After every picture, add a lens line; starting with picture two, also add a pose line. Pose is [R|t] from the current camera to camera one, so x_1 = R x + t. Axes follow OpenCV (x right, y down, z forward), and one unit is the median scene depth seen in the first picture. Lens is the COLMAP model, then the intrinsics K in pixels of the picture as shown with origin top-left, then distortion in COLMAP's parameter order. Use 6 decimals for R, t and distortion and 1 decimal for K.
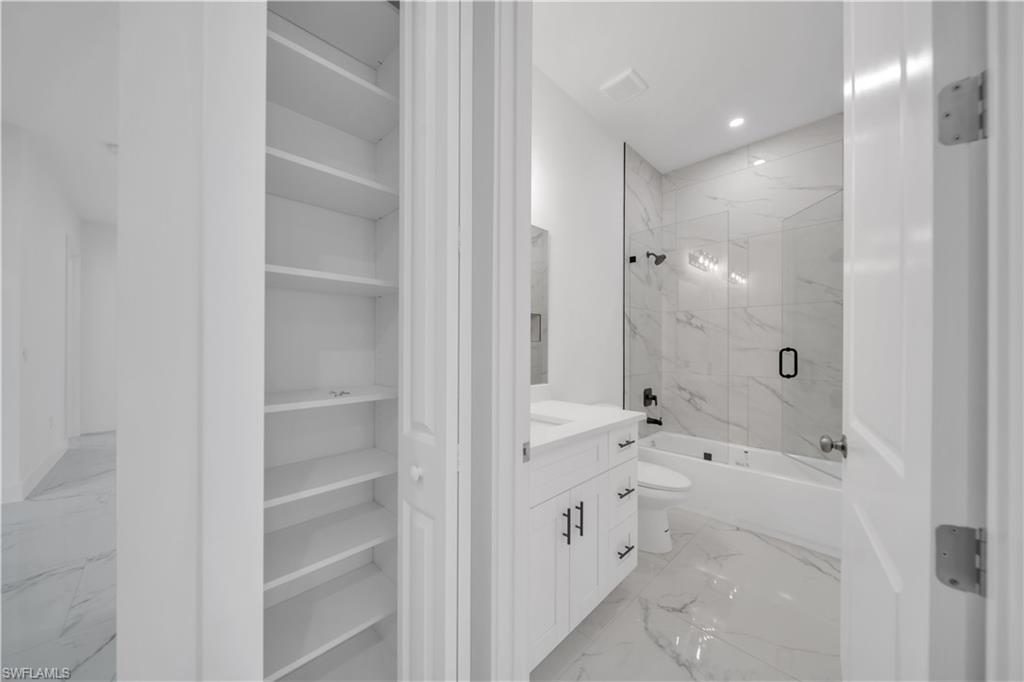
lens RADIAL K [[357.3, 0, 509.8], [0, 357.3, 344.1], [0, 0, 1]] dist [-0.000422, -0.000062]
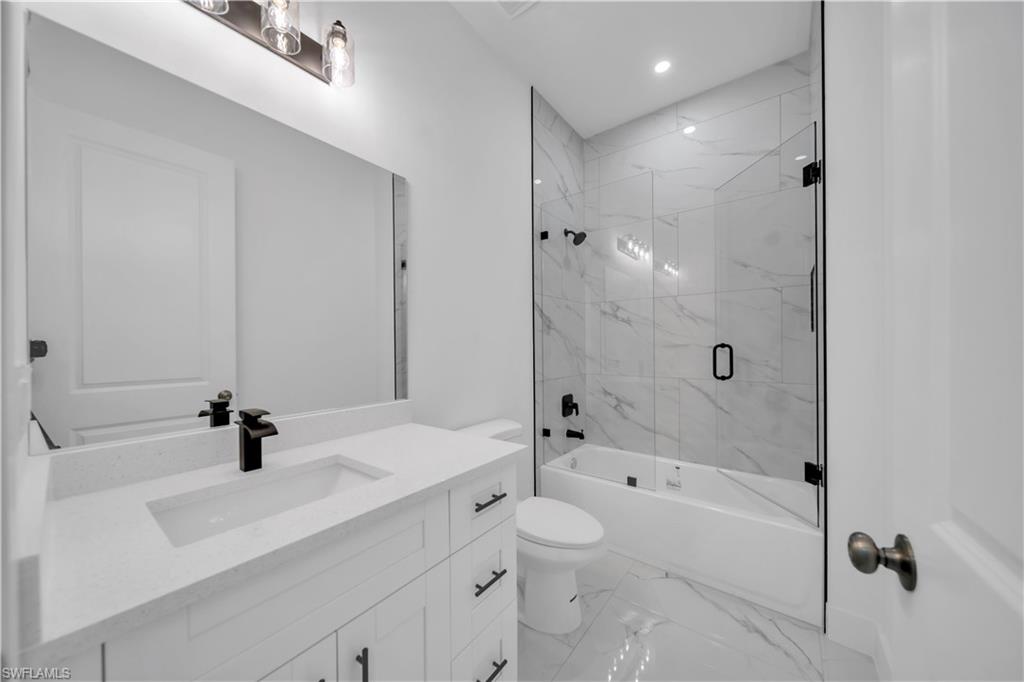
lens RADIAL K [[357.3, 0, 512.1], [0, 357.3, 344.0], [0, 0, 1]] dist [-0.000422, -0.000062]
pose [[0.990397, -0.011346, 0.137785, 0.158720], [0.010951, 0.999933, 0.003629, 0.002355], [-0.137817, -0.002085, 0.990456, 0.215627]]
